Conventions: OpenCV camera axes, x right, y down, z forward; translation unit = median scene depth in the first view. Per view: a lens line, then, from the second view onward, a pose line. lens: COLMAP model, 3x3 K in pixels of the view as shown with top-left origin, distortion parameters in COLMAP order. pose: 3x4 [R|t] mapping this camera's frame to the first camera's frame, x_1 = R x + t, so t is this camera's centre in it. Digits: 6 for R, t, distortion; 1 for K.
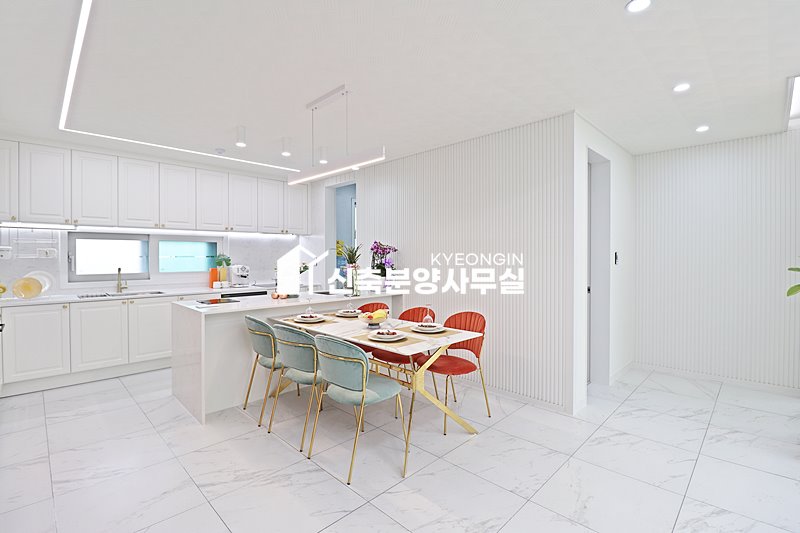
lens RADIAL K [[373.9, 0, 398.4], [0, 373.9, 260.6], [0, 0, 1]] dist [-0.002232, -0.003596]
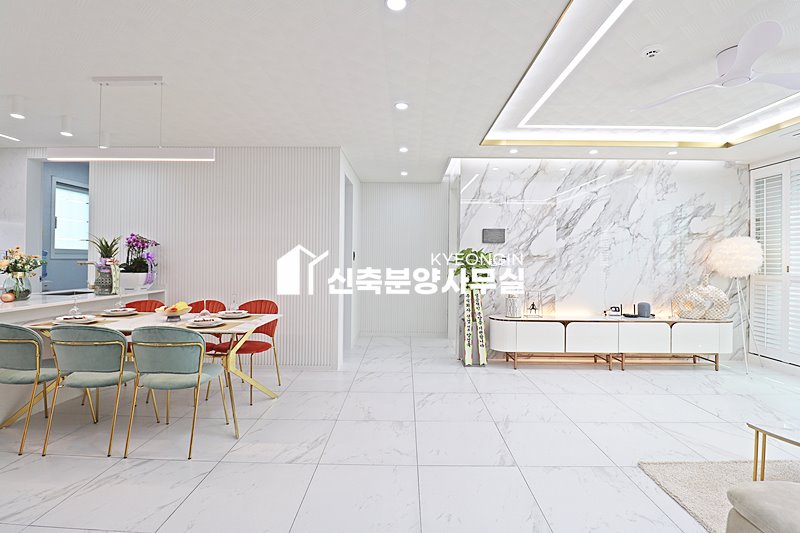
lens RADIAL K [[373.9, 0, 399.6], [0, 373.9, 264.3], [0, 0, 1]] dist [-0.002232, -0.003596]
pose [[0.724790, 0.000077, 0.688970, -0.310946], [-0.006553, 0.999956, 0.006782, 0.016990], [-0.688939, -0.009430, 0.724758, -0.139995]]
